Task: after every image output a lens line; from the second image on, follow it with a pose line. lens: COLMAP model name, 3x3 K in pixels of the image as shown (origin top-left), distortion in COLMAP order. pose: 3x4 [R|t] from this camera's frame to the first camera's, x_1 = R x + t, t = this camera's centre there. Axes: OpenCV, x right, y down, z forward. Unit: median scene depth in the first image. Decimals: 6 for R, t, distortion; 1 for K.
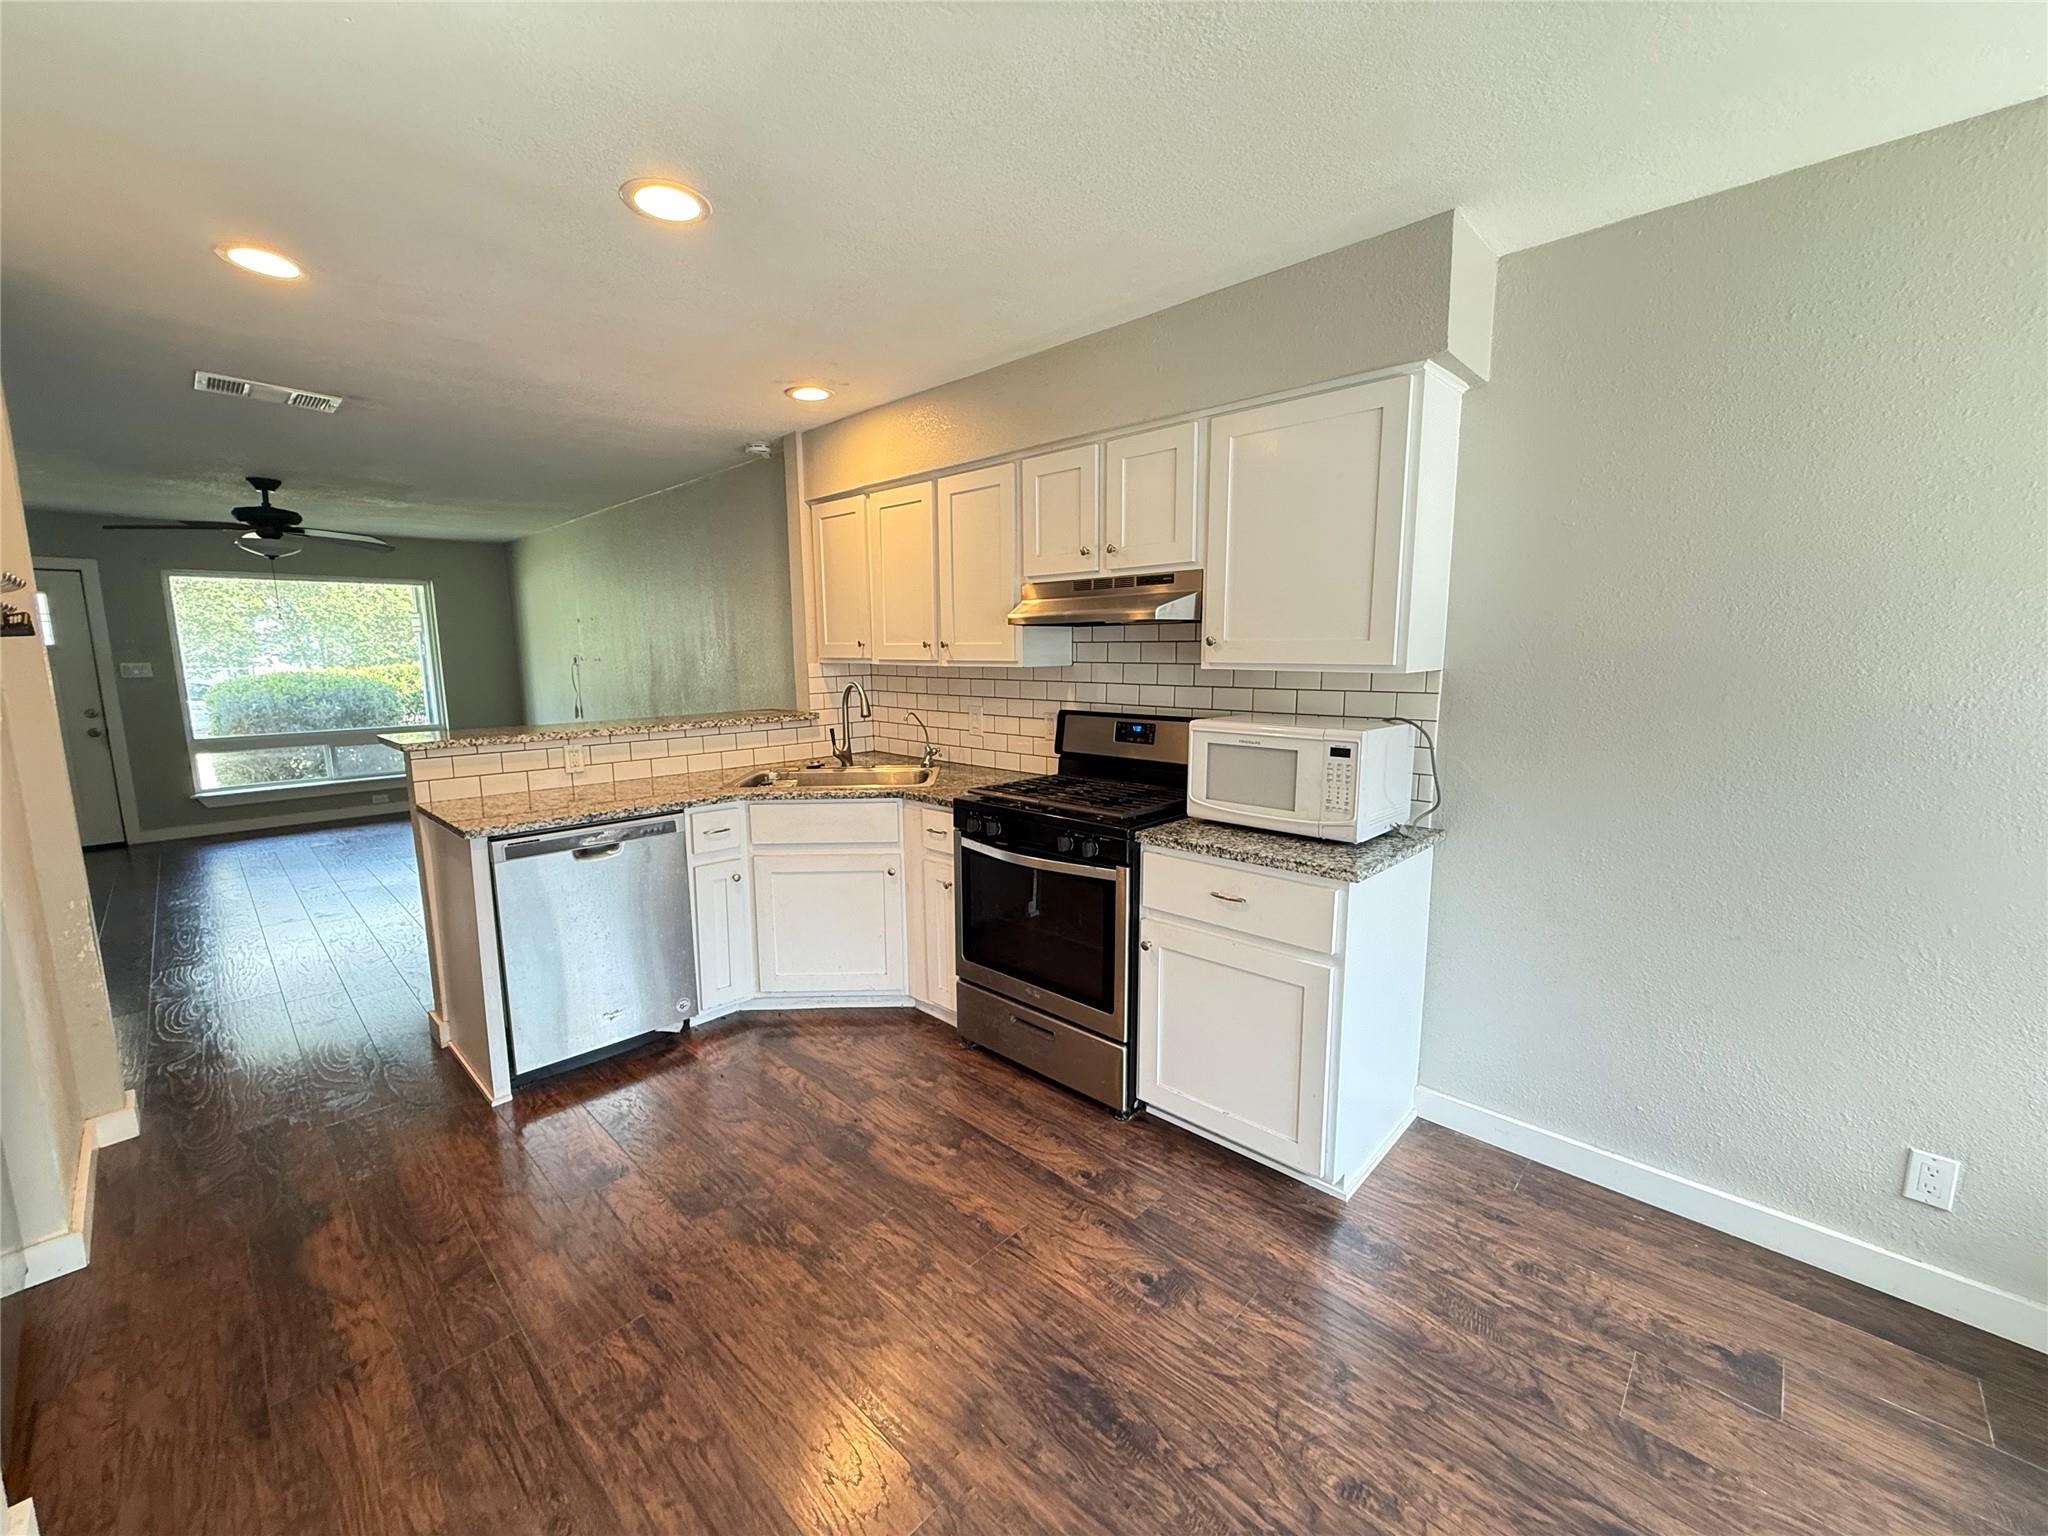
lens RADIAL K [[814.2, 0, 1020.7], [0, 814.2, 765.5], [0, 0, 1]] dist [-0.001909, 0.000142]
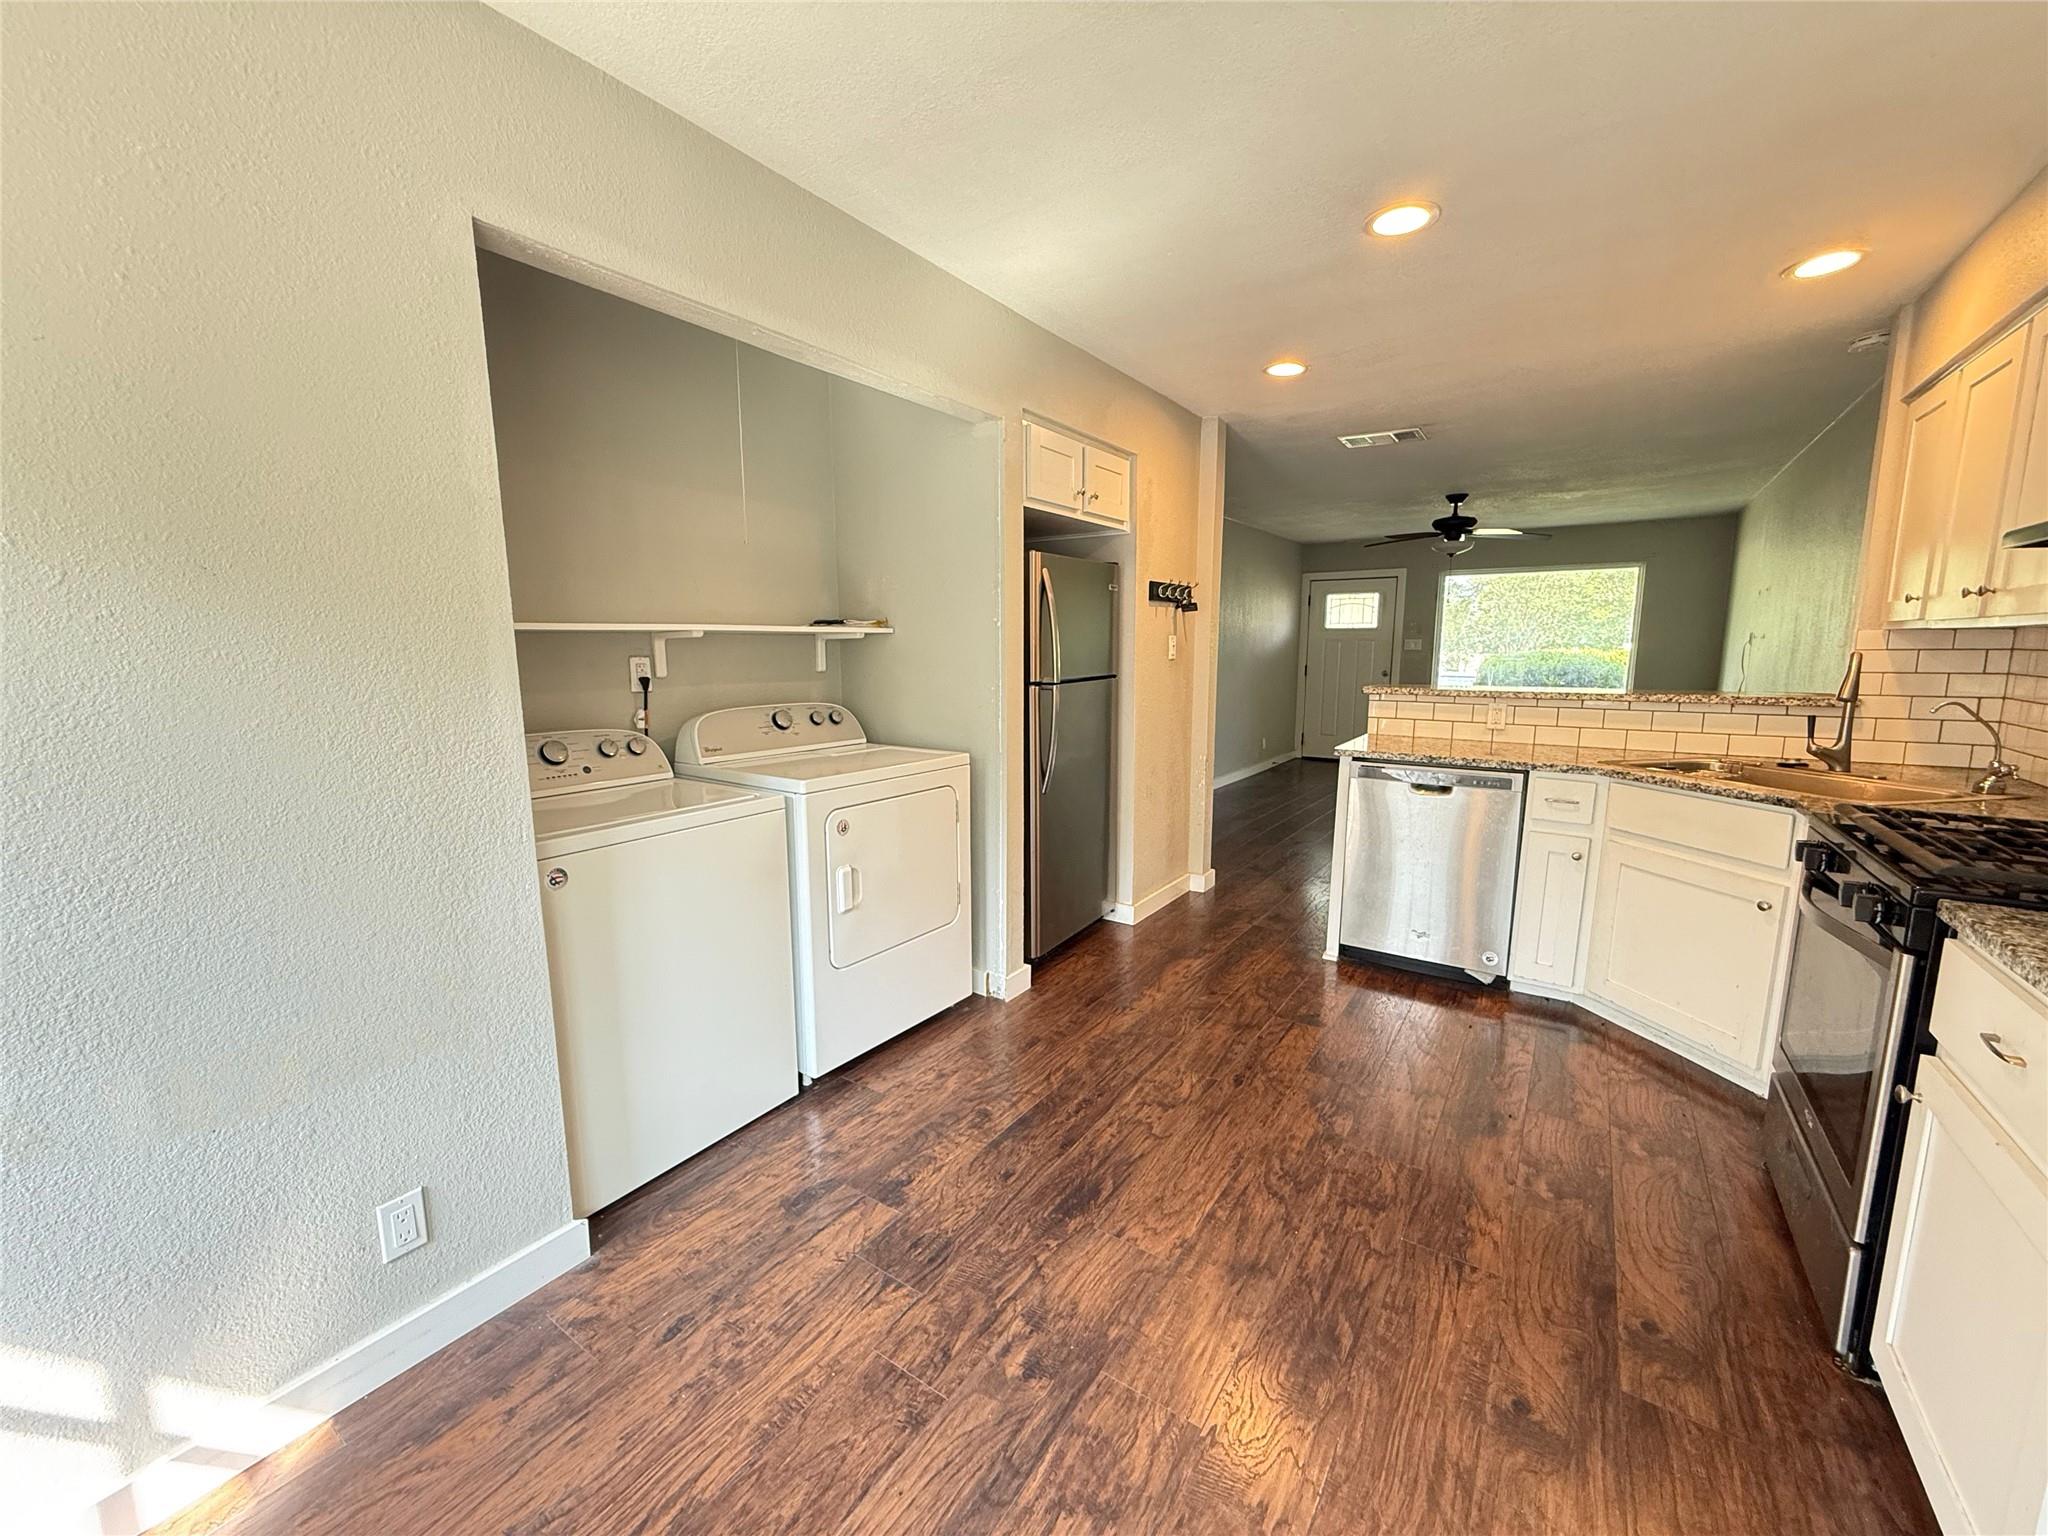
lens RADIAL K [[814.2, 0, 1020.7], [0, 814.2, 765.5], [0, 0, 1]] dist [-0.001909, 0.000142]
pose [[0.161172, 0.152167, -0.975125, 0.502219], [-0.142083, 0.981327, 0.129650, 0.006731], [0.976645, 0.117653, 0.179783, 0.228686]]
